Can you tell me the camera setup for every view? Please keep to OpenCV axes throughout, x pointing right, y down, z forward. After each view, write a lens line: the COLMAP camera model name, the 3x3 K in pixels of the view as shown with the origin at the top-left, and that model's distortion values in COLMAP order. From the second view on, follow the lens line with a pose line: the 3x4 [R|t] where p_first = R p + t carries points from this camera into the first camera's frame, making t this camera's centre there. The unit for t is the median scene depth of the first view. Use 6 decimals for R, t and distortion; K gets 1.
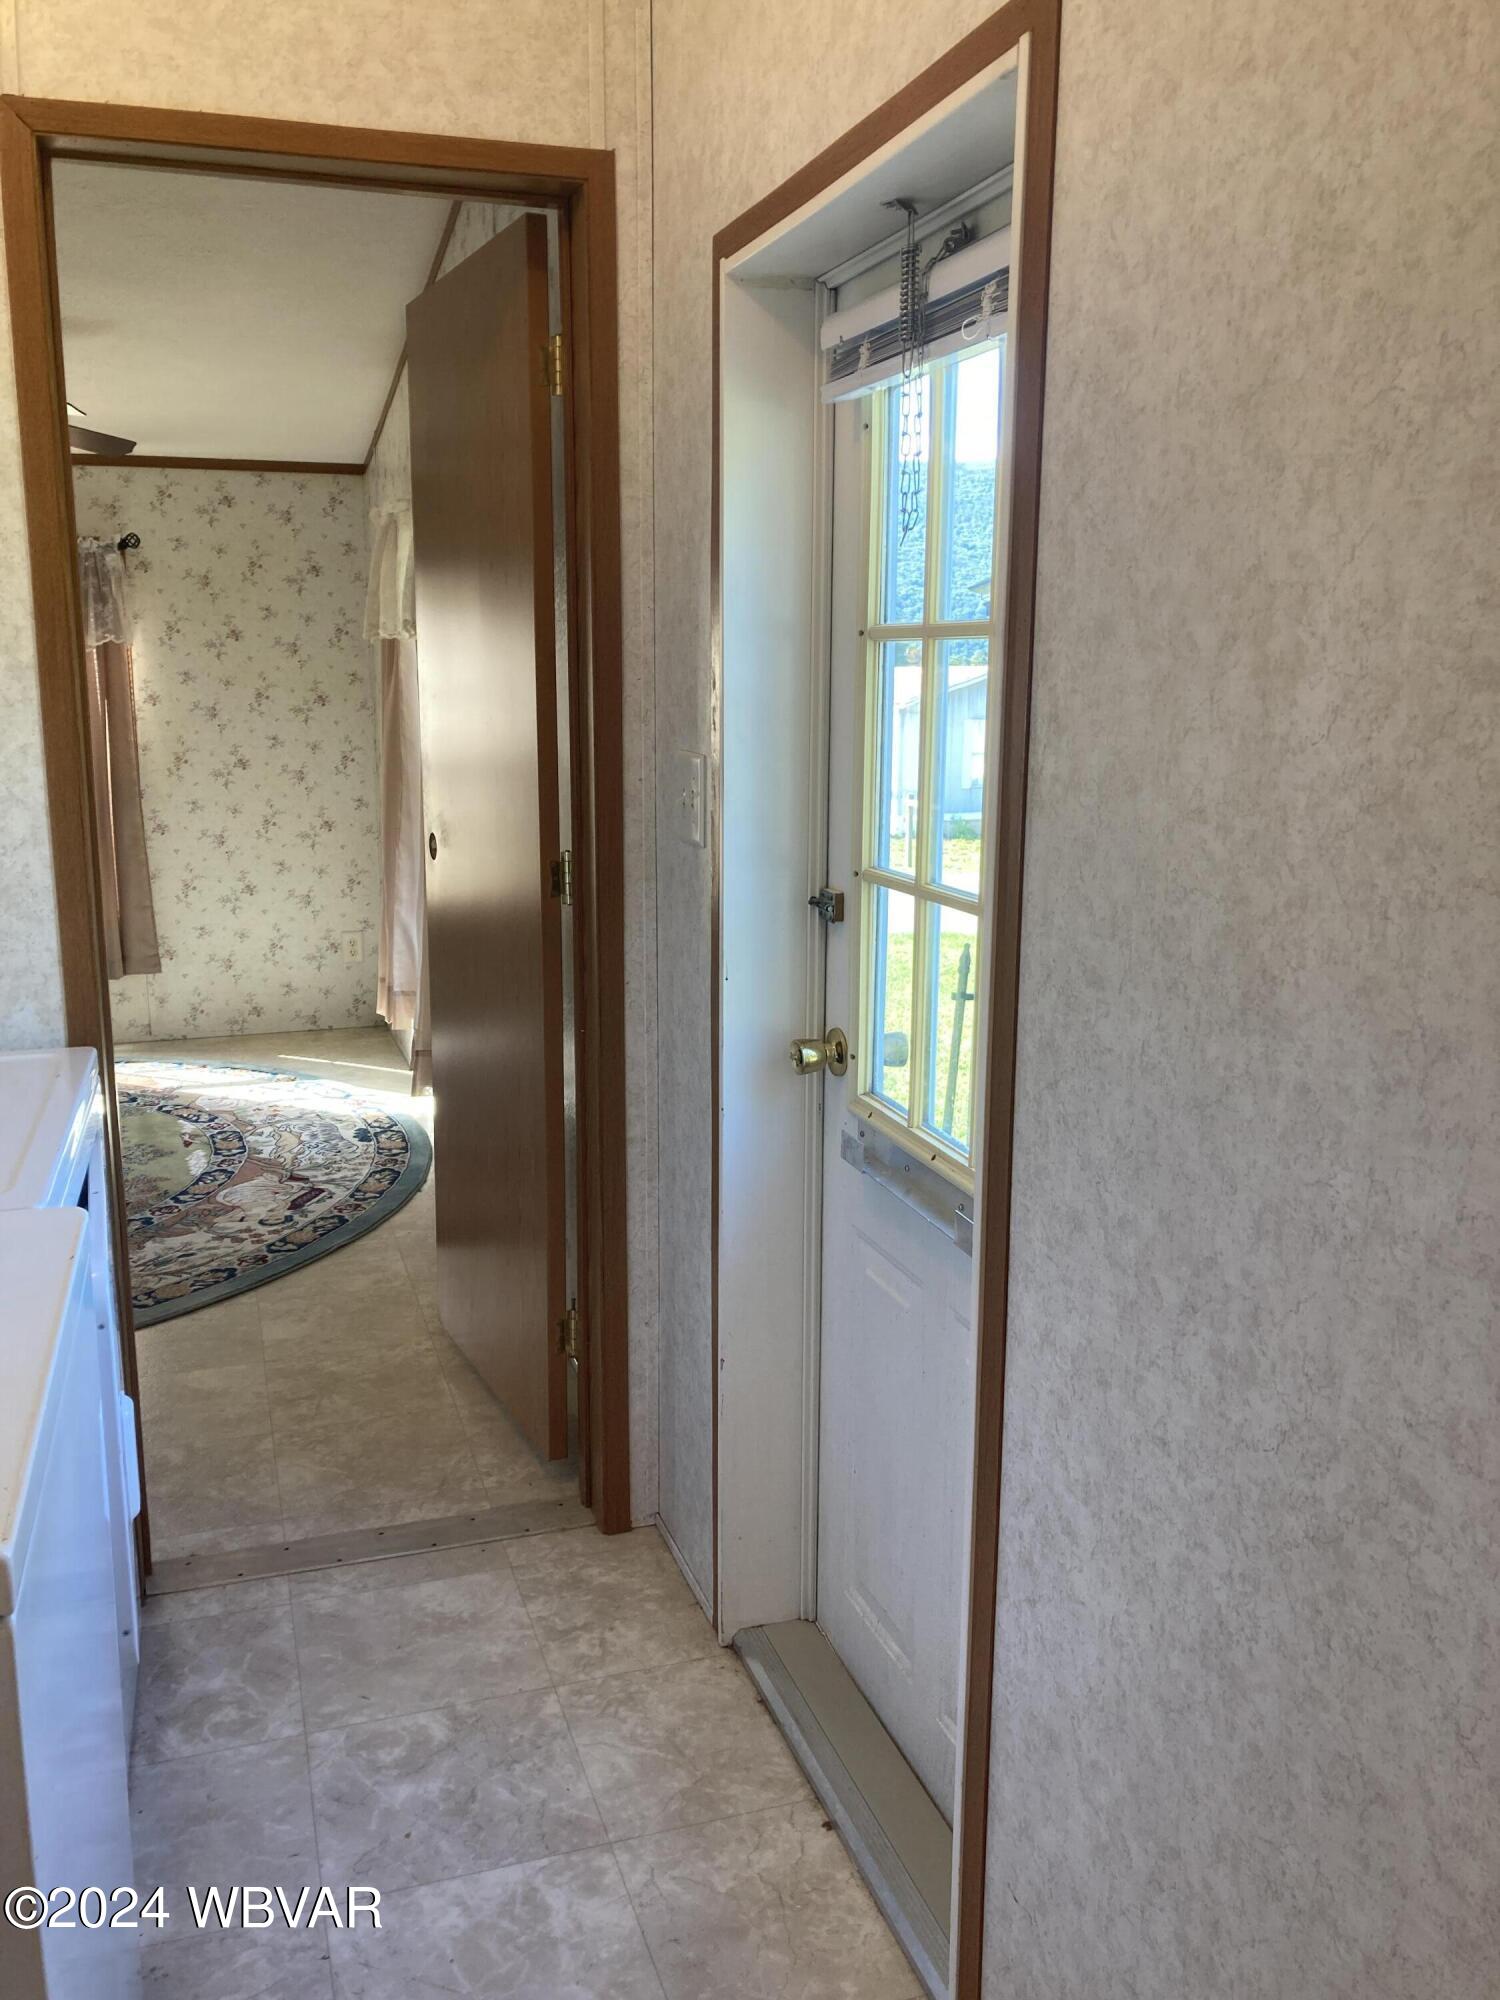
lens RADIAL K [[1644.9, 0, 750.1], [0, 1644.9, 995.0], [0, 0, 1]] dist [0.028192, -0.027515]
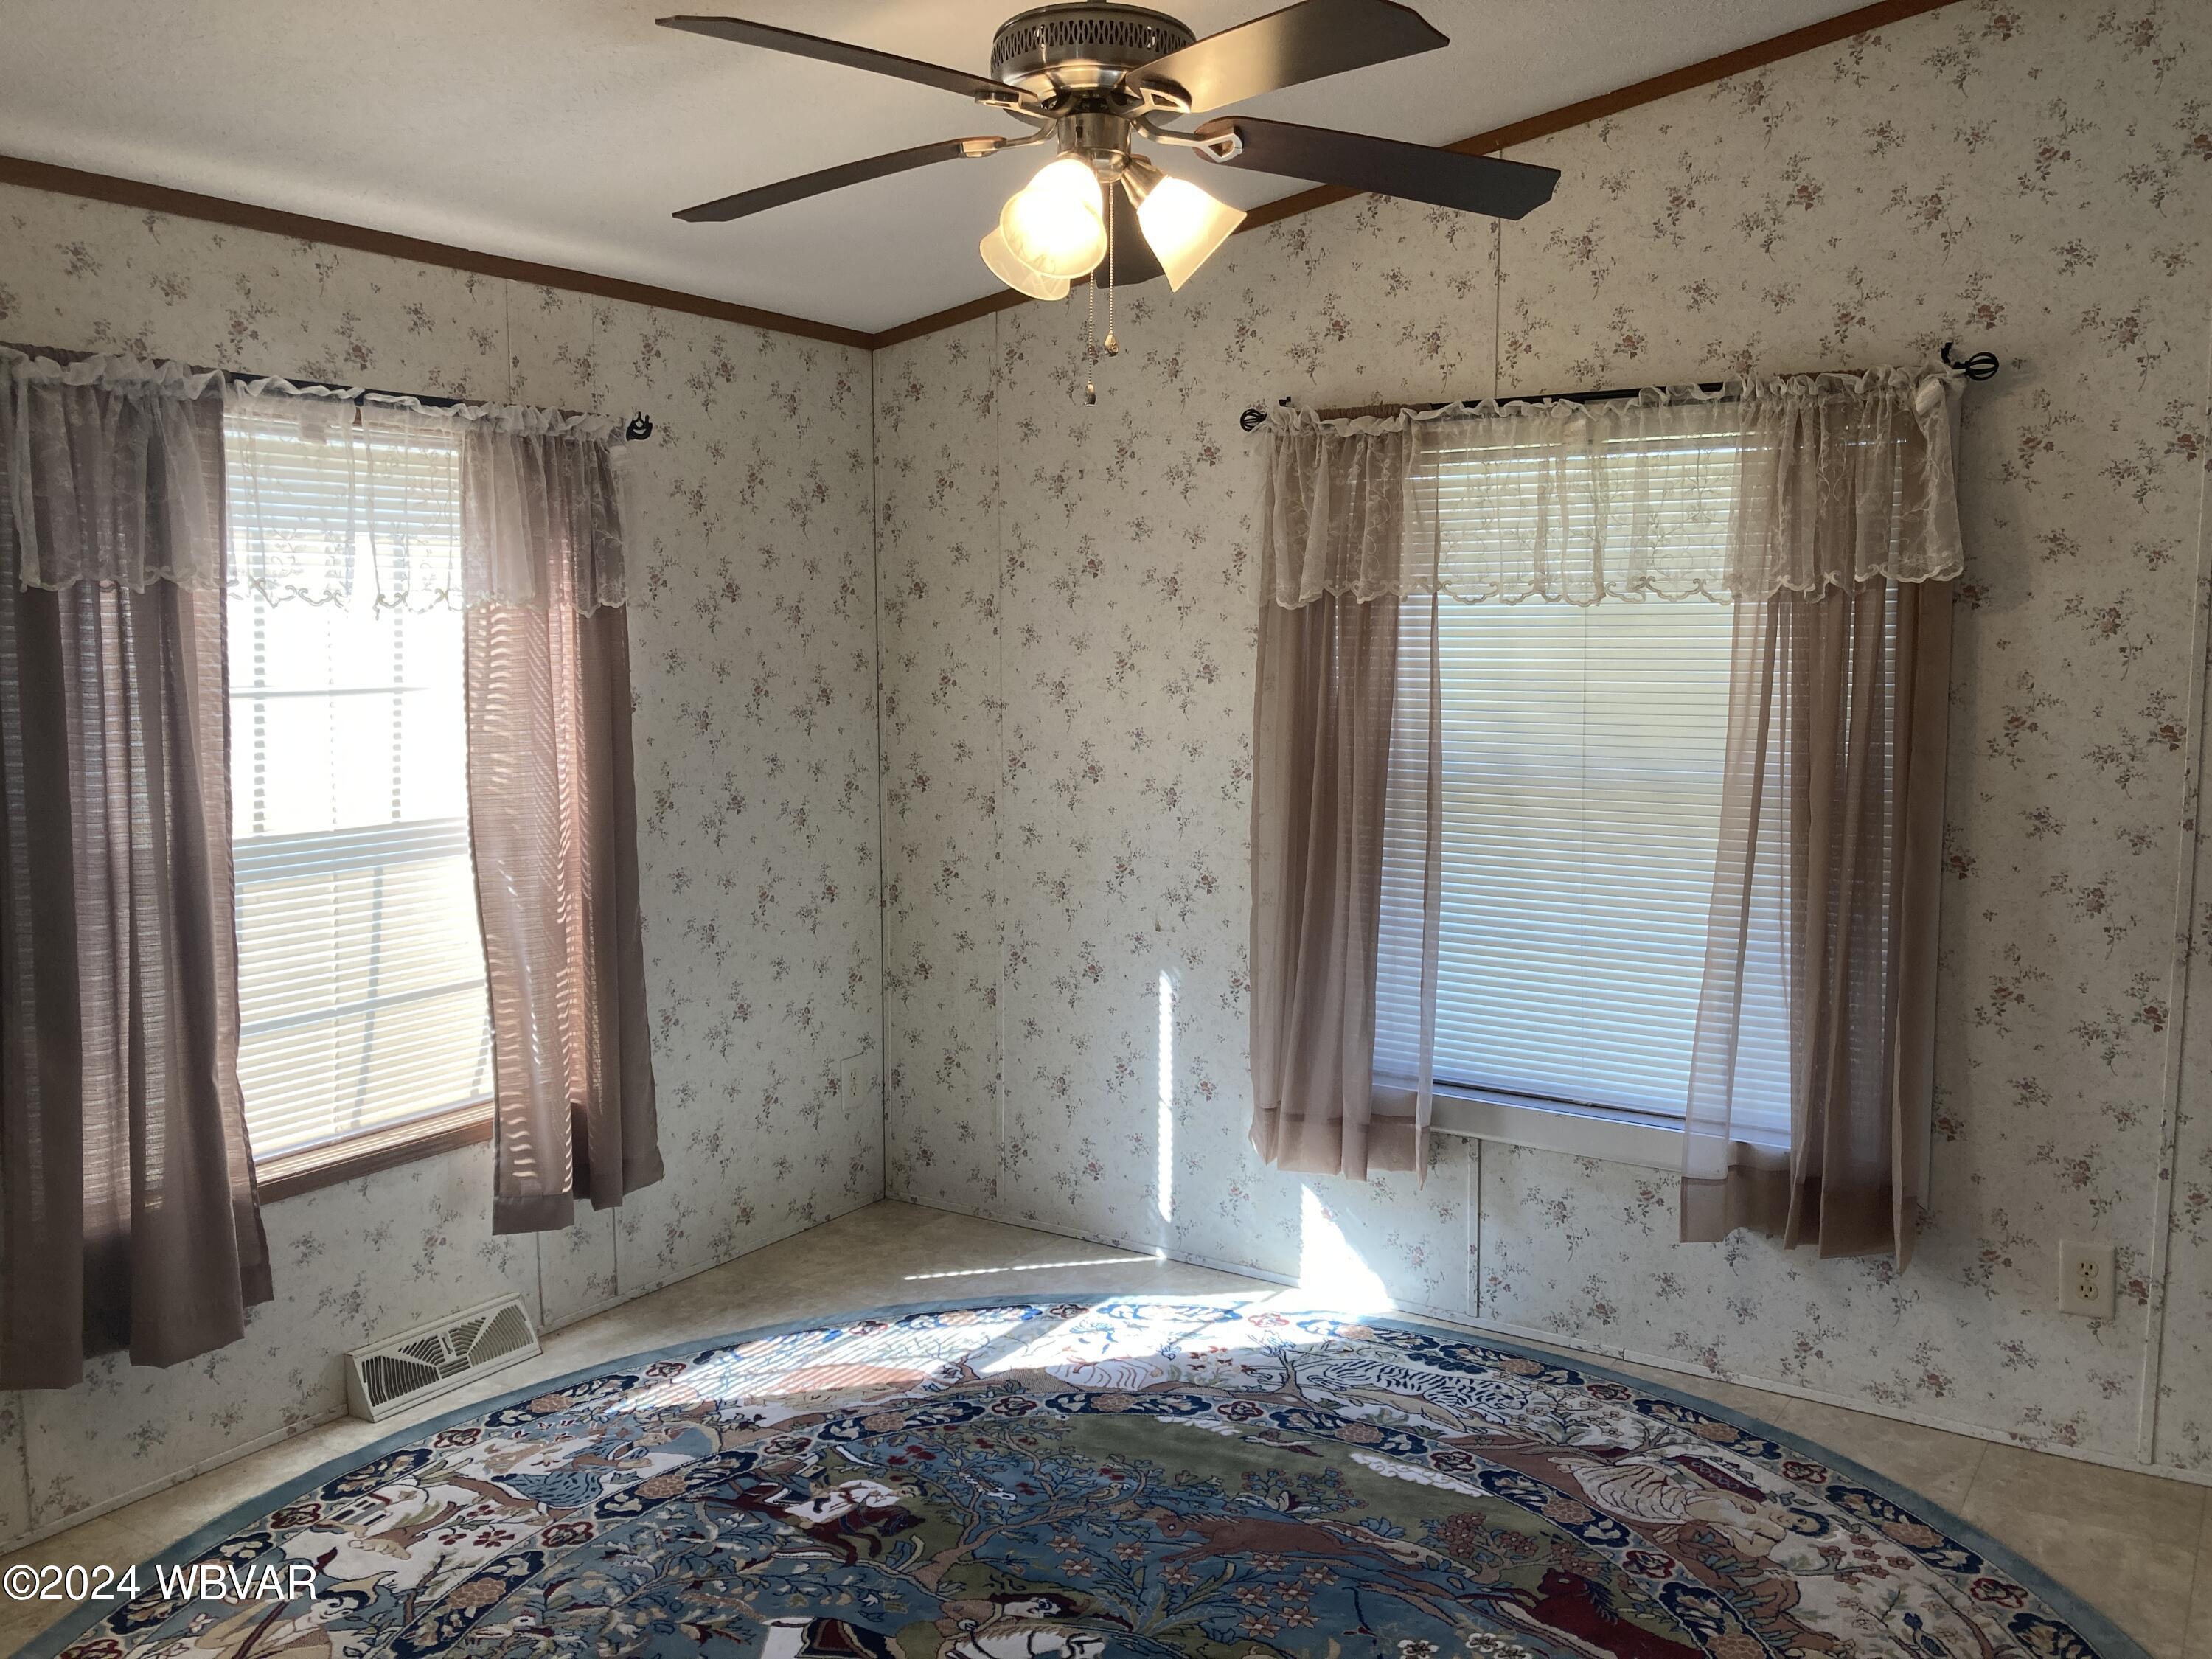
lens RADIAL K [[1819.2, 0, 1107.2], [0, 1819.2, 838.5], [0, 0, 1]] dist [0.028192, -0.027515]
pose [[0.780546, -0.069908, 0.621177, -0.926940], [0.122746, 0.991521, -0.042651, -0.125404], [-0.612929, 0.109538, 0.782508, 0.608550]]
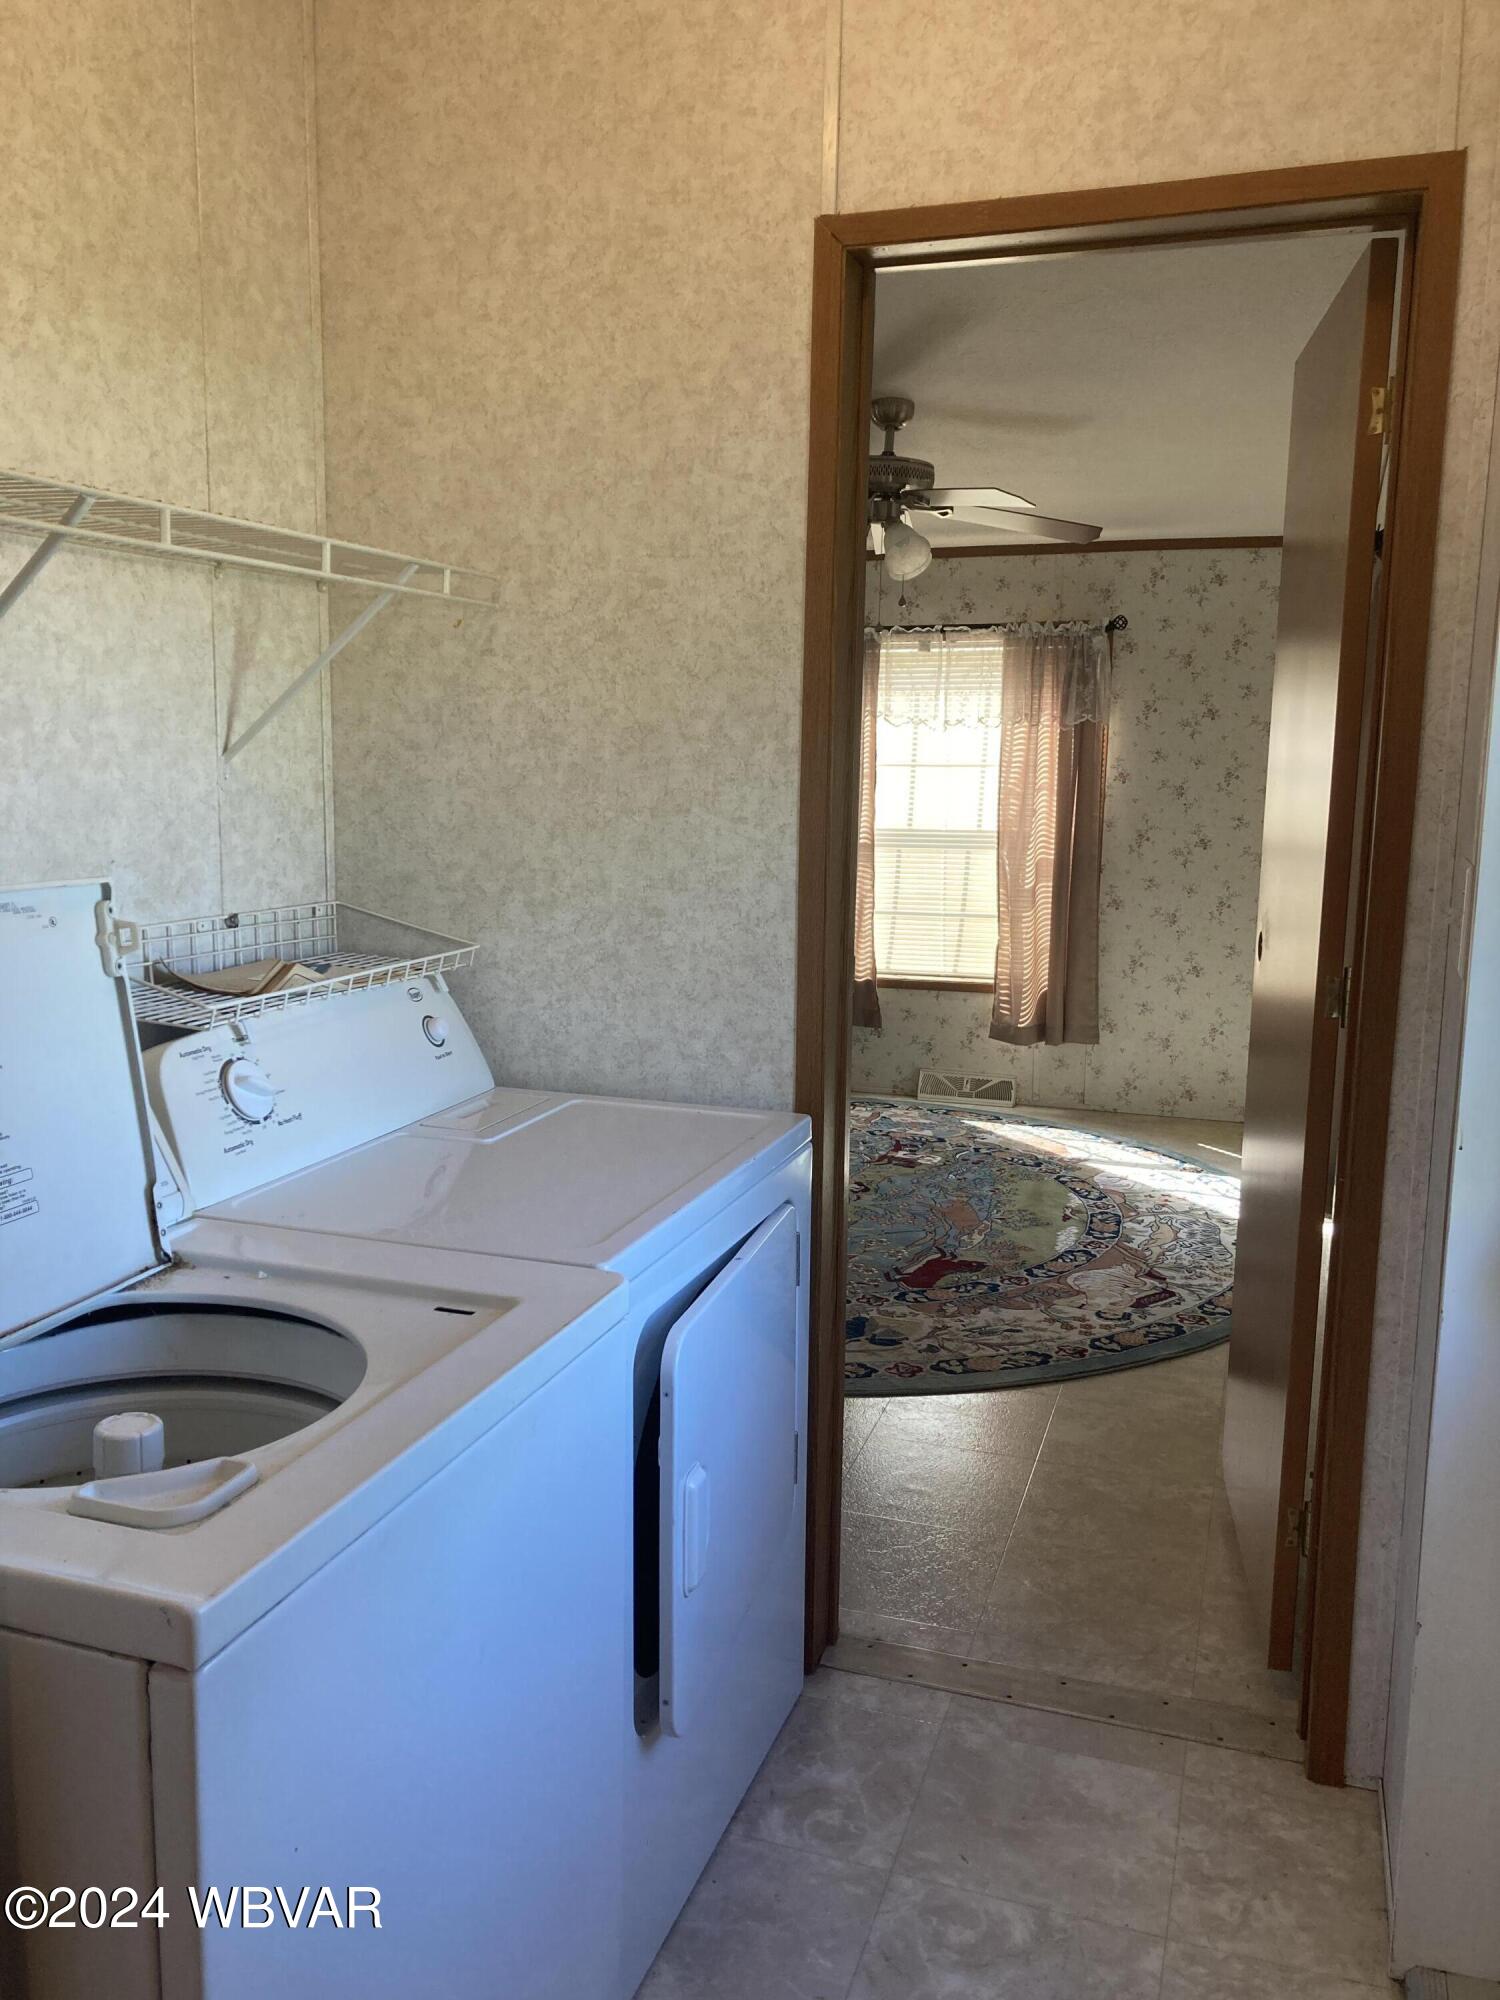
lens RADIAL K [[1644.9, 0, 732.9], [0, 1644.9, 985.1], [0, 0, 1]] dist [0.028192, -0.027515]
pose [[0.797679, 0.098382, -0.595004, 0.092855], [-0.127809, 0.991771, -0.007359, -0.020118], [0.589384, 0.081917, 0.803689, 0.078477]]
